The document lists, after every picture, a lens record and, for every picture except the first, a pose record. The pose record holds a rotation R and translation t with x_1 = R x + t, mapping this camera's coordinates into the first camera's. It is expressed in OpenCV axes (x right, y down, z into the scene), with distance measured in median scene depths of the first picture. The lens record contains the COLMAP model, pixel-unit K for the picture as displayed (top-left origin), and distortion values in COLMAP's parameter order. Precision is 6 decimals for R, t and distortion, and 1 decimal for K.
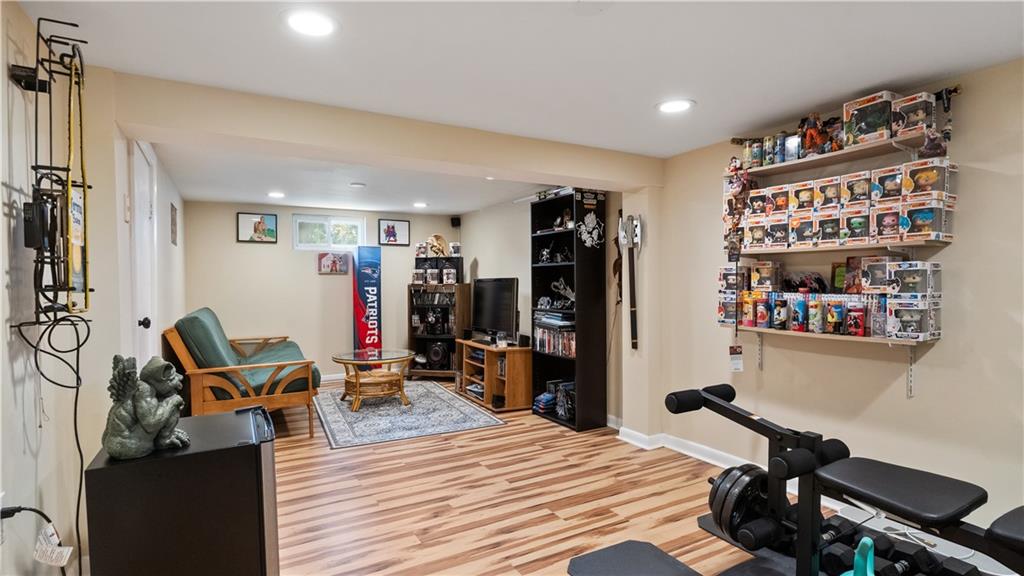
lens RADIAL K [[503.1, 0, 495.2], [0, 503.1, 293.3], [0, 0, 1]] dist [0.000787, 0.001949]
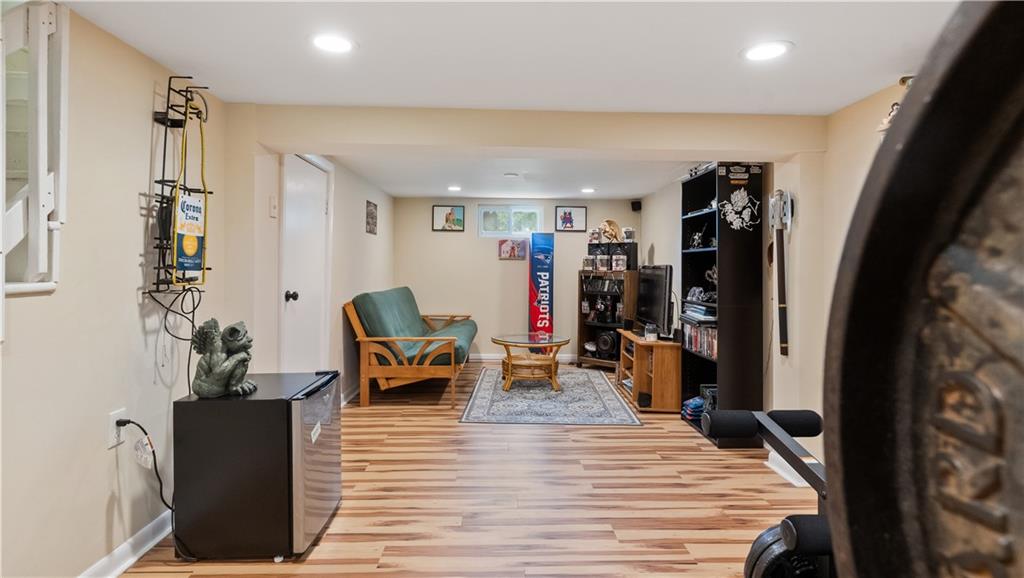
lens RADIAL K [[501.8, 0, 501.4], [0, 501.8, 262.0], [0, 0, 1]] dist [0.003191, 0.000846]
pose [[0.889382, 0.010612, -0.457042, 0.196887], [-0.026539, 0.999243, -0.028442, -0.002835], [0.456394, 0.037425, 0.888990, 0.063276]]
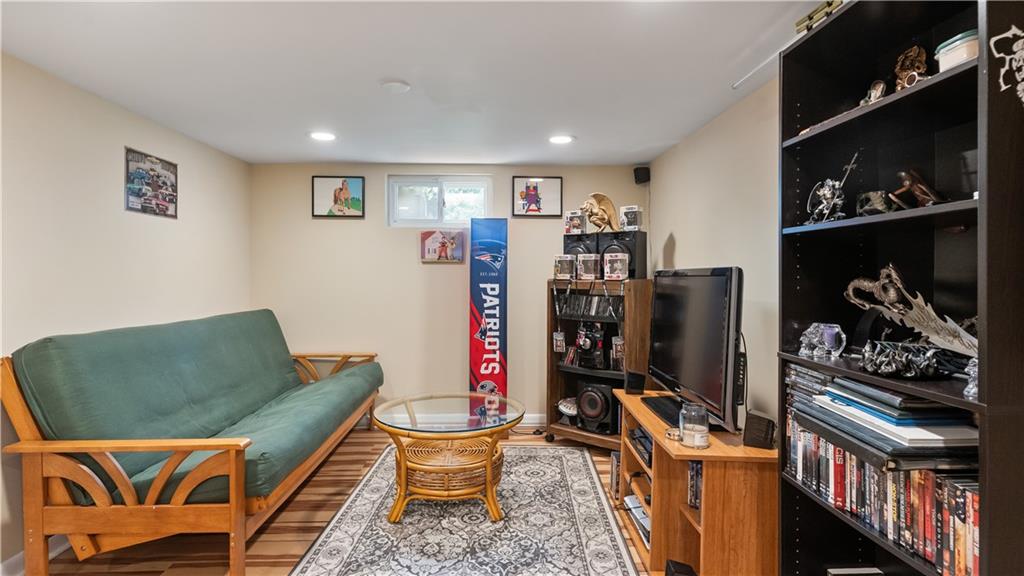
lens RADIAL K [[503.1, 0, 502.3], [0, 503.1, 279.3], [0, 0, 1]] dist [0.000787, 0.001949]
pose [[0.897906, 0.011122, -0.440046, 0.053417], [-0.017765, 0.999782, -0.010979, -0.014894], [0.439828, 0.017675, 0.897908, 0.606415]]
